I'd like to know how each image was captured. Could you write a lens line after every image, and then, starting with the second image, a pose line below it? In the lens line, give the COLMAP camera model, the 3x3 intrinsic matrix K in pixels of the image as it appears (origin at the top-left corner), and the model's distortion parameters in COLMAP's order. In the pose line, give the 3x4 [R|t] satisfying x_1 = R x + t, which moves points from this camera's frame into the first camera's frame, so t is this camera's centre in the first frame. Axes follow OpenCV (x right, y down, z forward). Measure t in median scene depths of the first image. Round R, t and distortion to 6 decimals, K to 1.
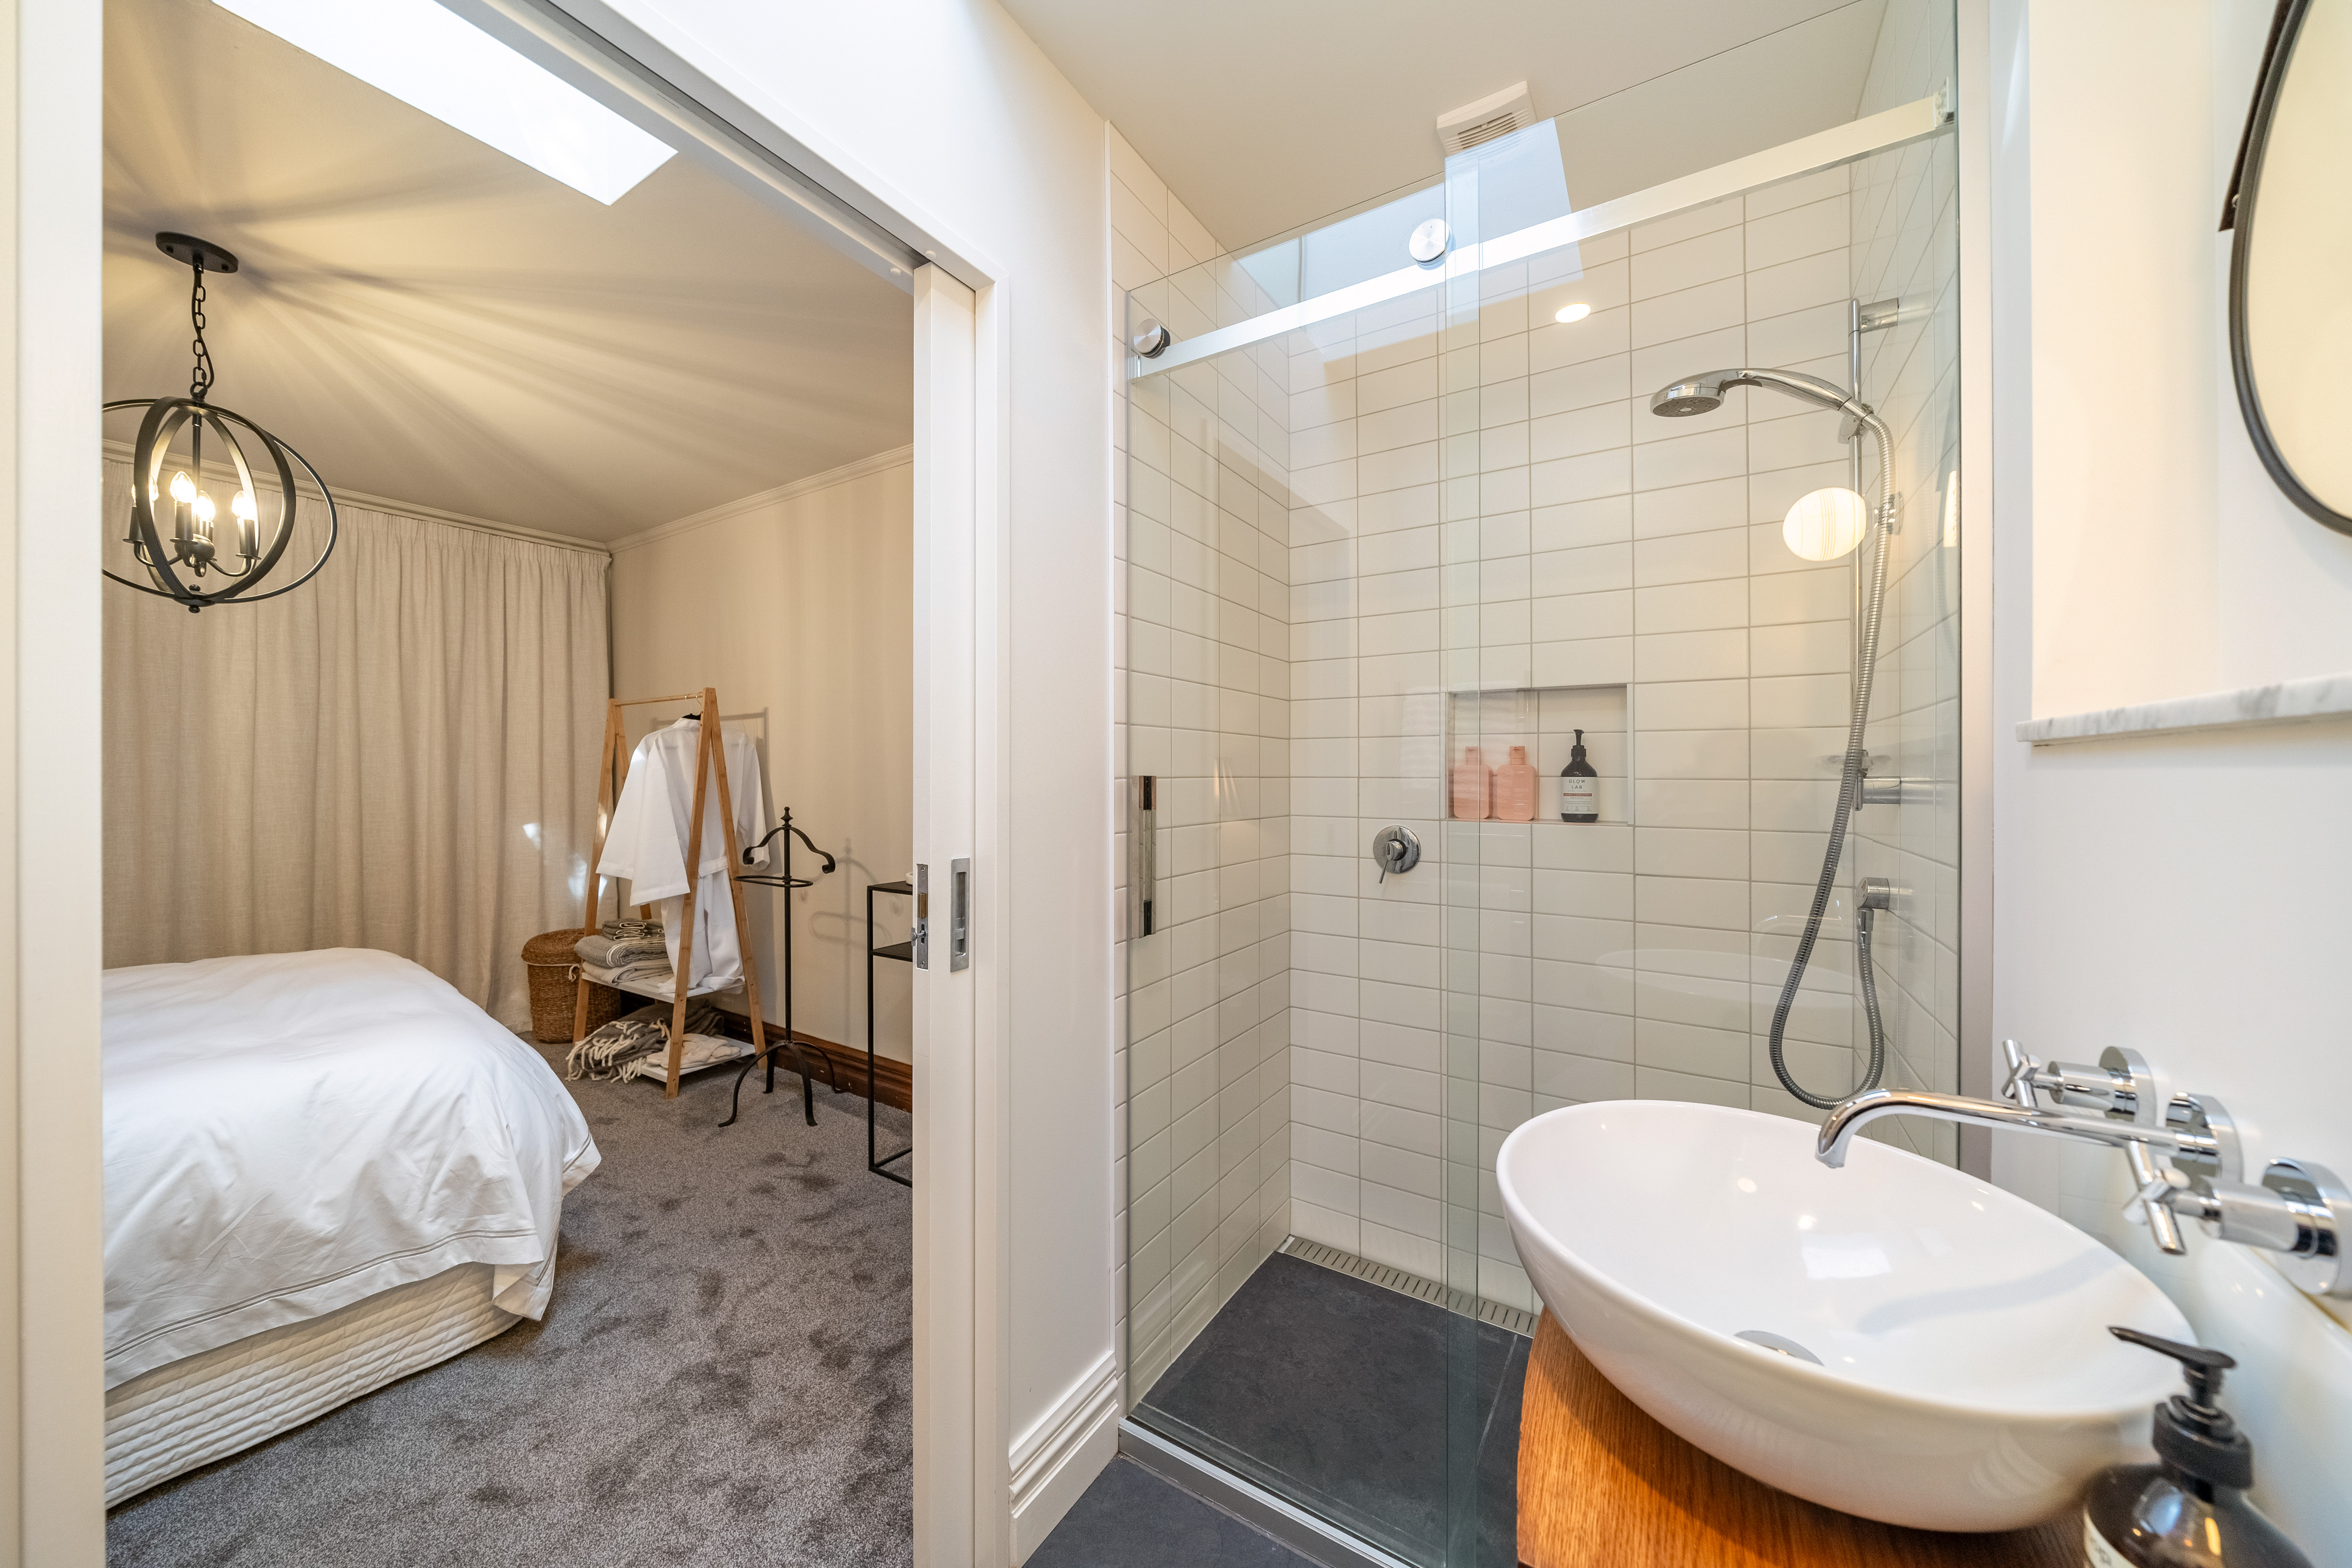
lens RADIAL K [[817.6, 0, 1180.9], [0, 817.6, 782.7], [0, 0, 1]] dist [0.000176, 0.000419]
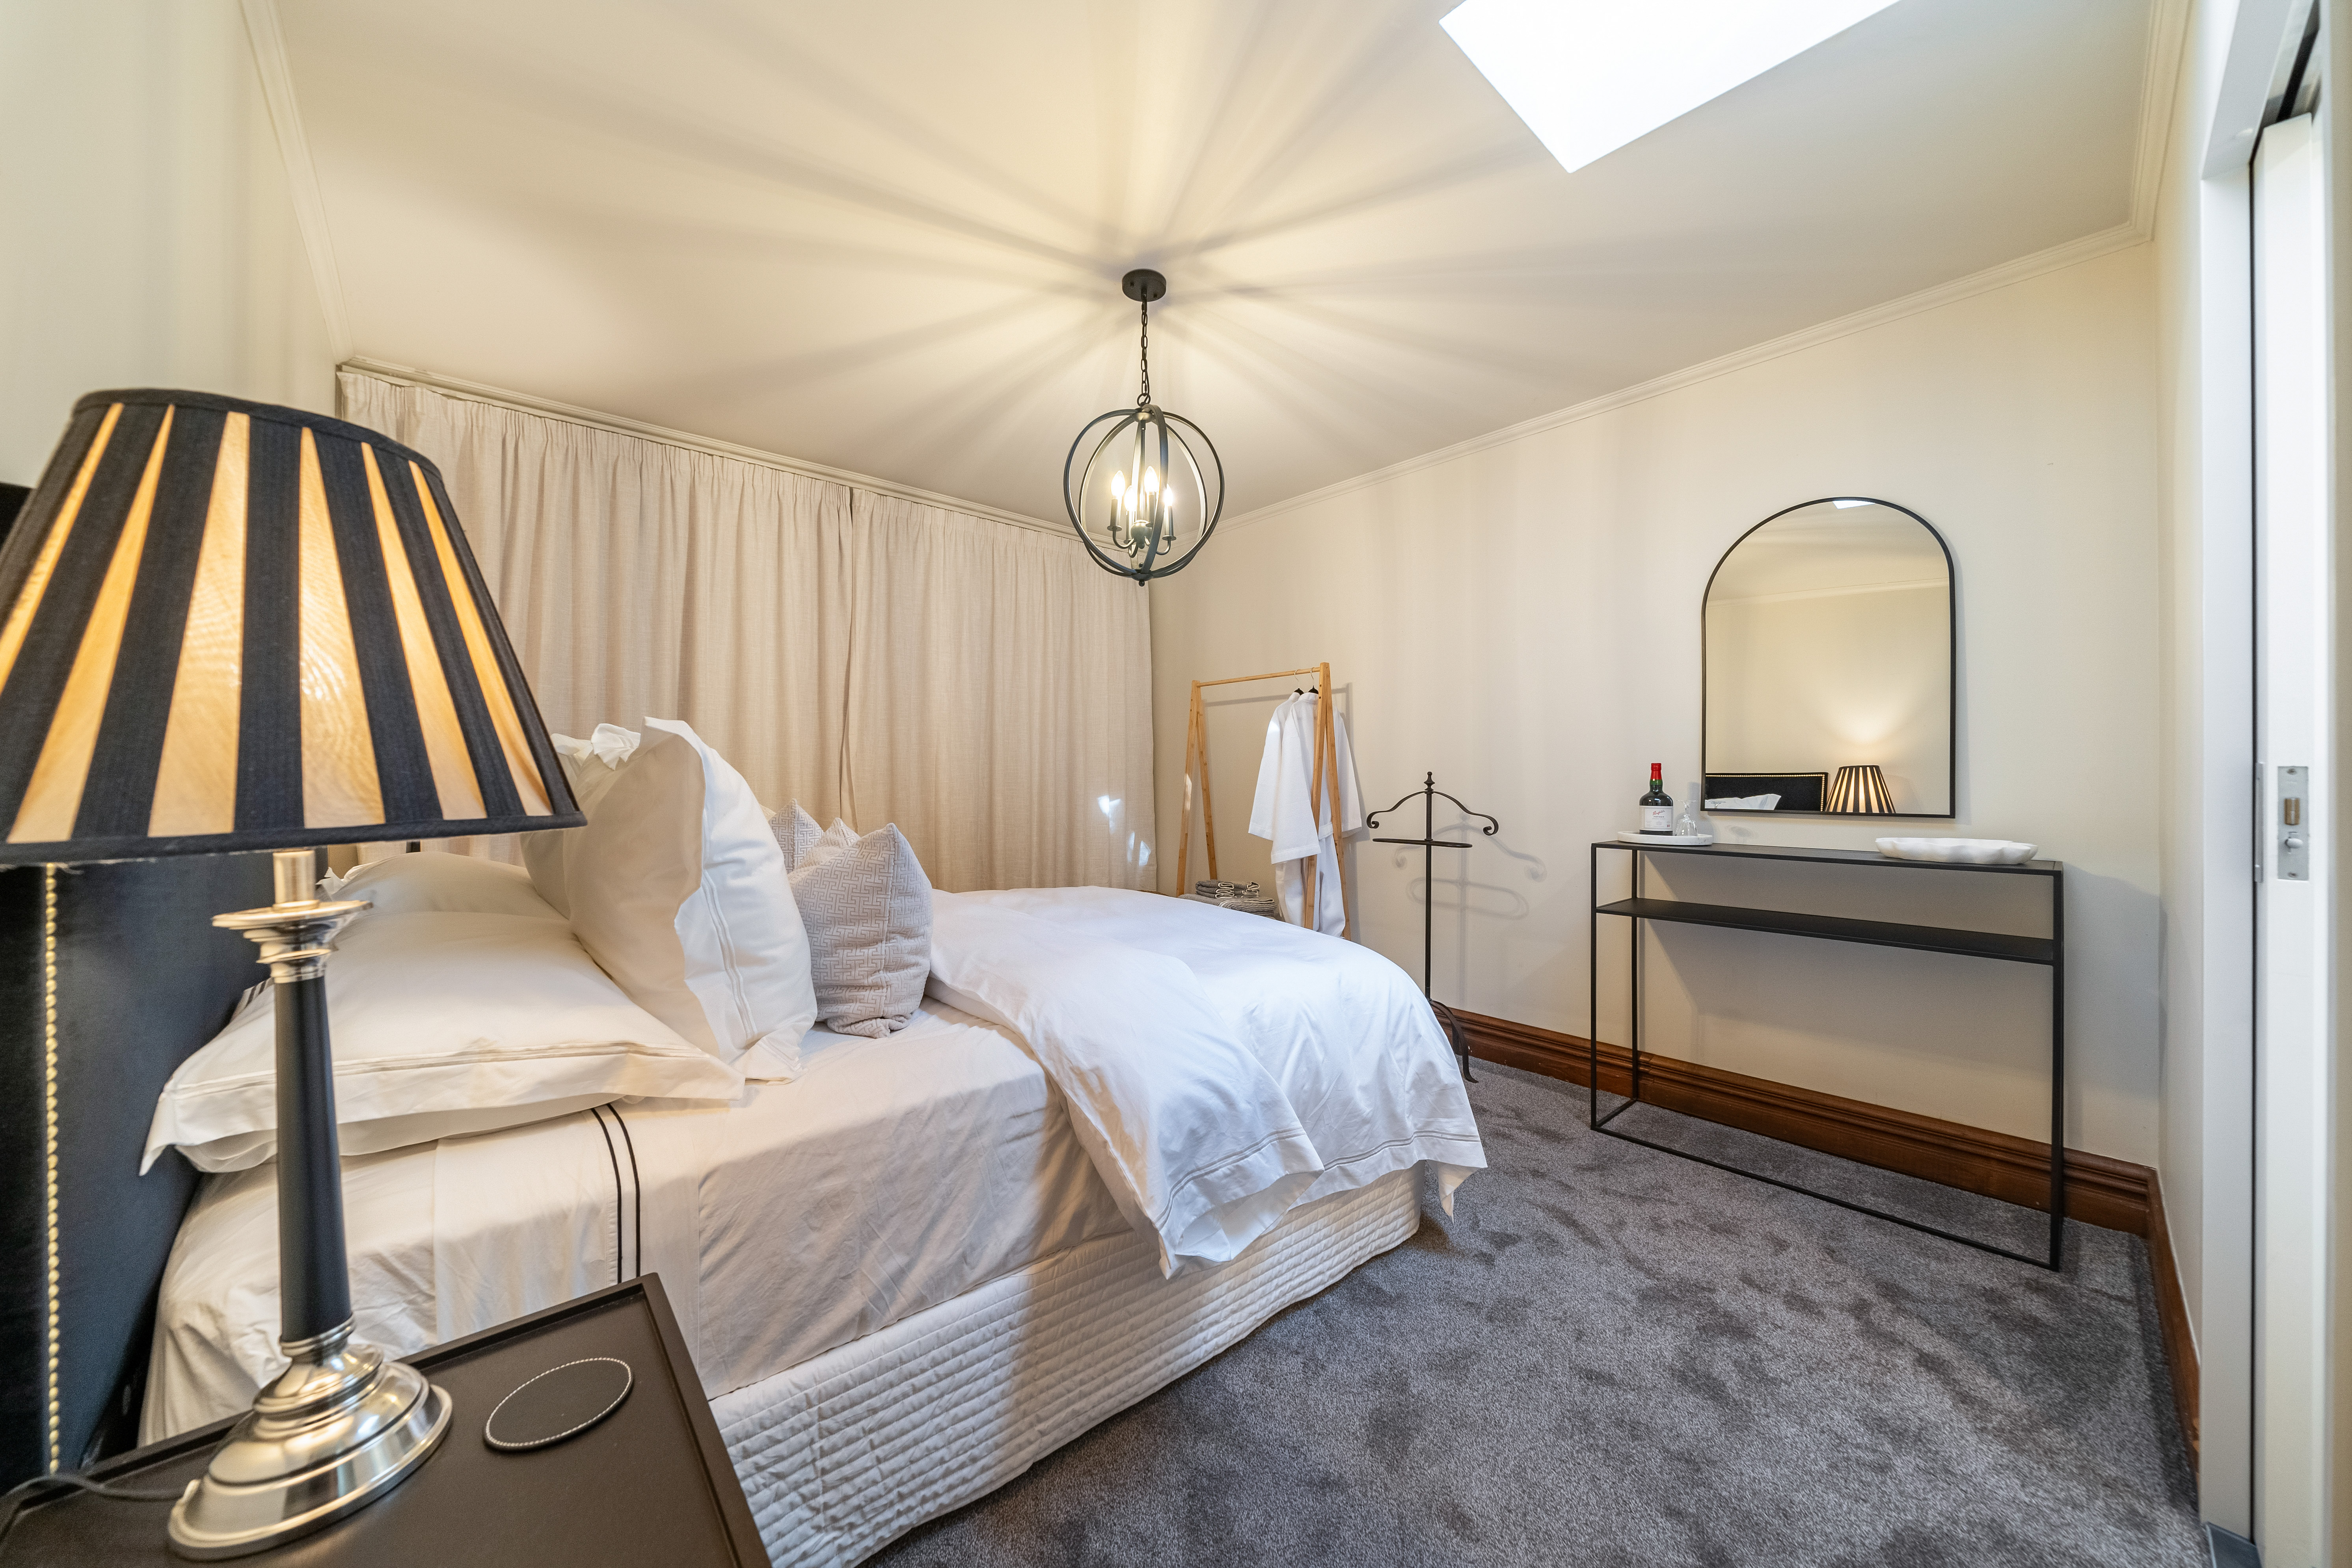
lens RADIAL K [[817.6, 0, 1179.9], [0, 817.6, 783.4], [0, 0, 1]] dist [0.000176, 0.000419]
pose [[0.966630, 0.002189, -0.256166, -0.733112], [-0.004978, 0.999935, -0.010241, 0.079416], [0.256127, 0.011174, 0.966579, -0.113502]]
